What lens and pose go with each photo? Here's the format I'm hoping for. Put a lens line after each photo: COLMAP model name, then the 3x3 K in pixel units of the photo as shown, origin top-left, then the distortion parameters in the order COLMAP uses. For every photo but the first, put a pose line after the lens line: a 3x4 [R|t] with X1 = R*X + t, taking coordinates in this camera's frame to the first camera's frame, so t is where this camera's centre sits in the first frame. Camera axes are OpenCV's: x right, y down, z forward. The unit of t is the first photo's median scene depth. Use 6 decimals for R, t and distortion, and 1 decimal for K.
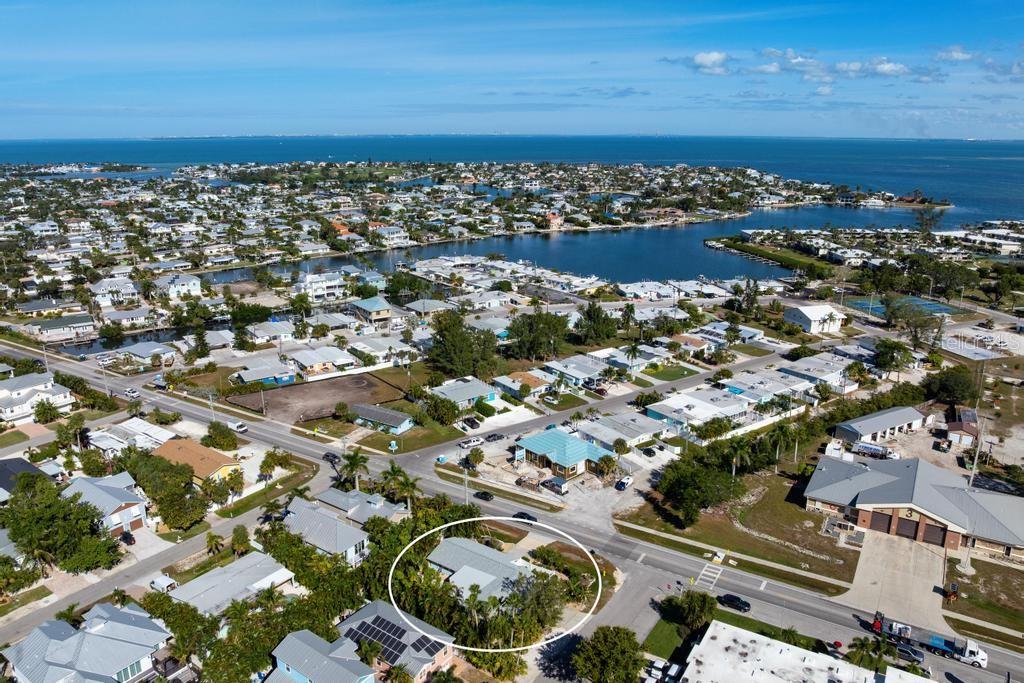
lens RADIAL K [[727.1, 0, 508.2], [0, 727.1, 340.4], [0, 0, 1]] dist [-0.038335, 0.003256]
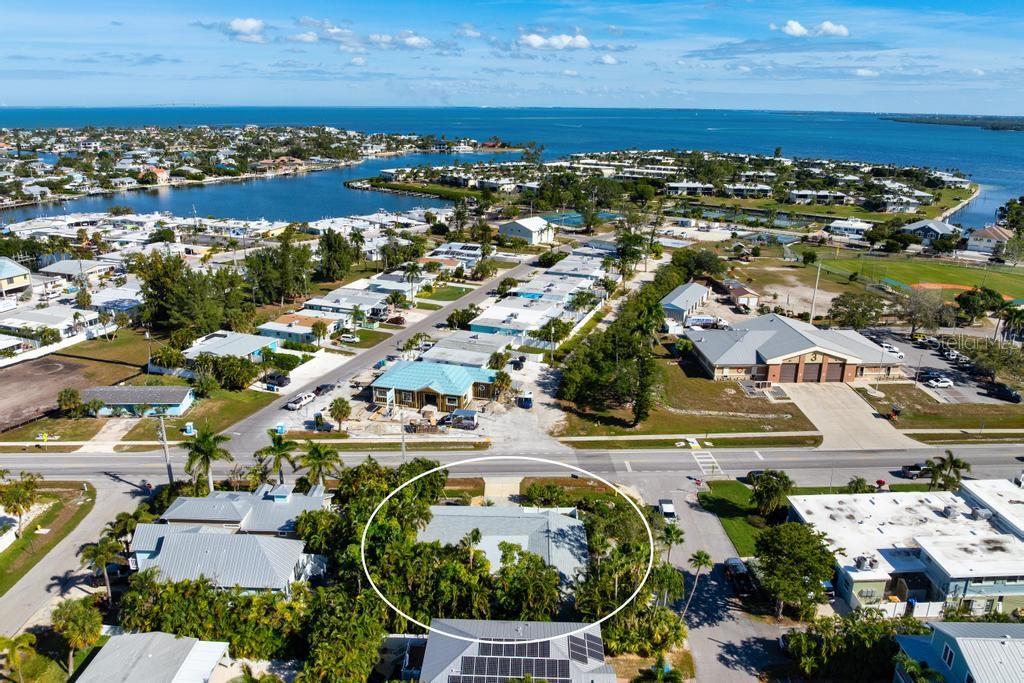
lens RADIAL K [[726.1, 0, 515.0], [0, 726.1, 287.2], [0, 0, 1]] dist [-0.032090, -0.002257]
pose [[0.827680, -0.129144, 0.546139, -0.237995], [0.143649, 0.989495, 0.016281, 0.042242], [-0.542504, 0.064977, 0.837536, 0.238778]]
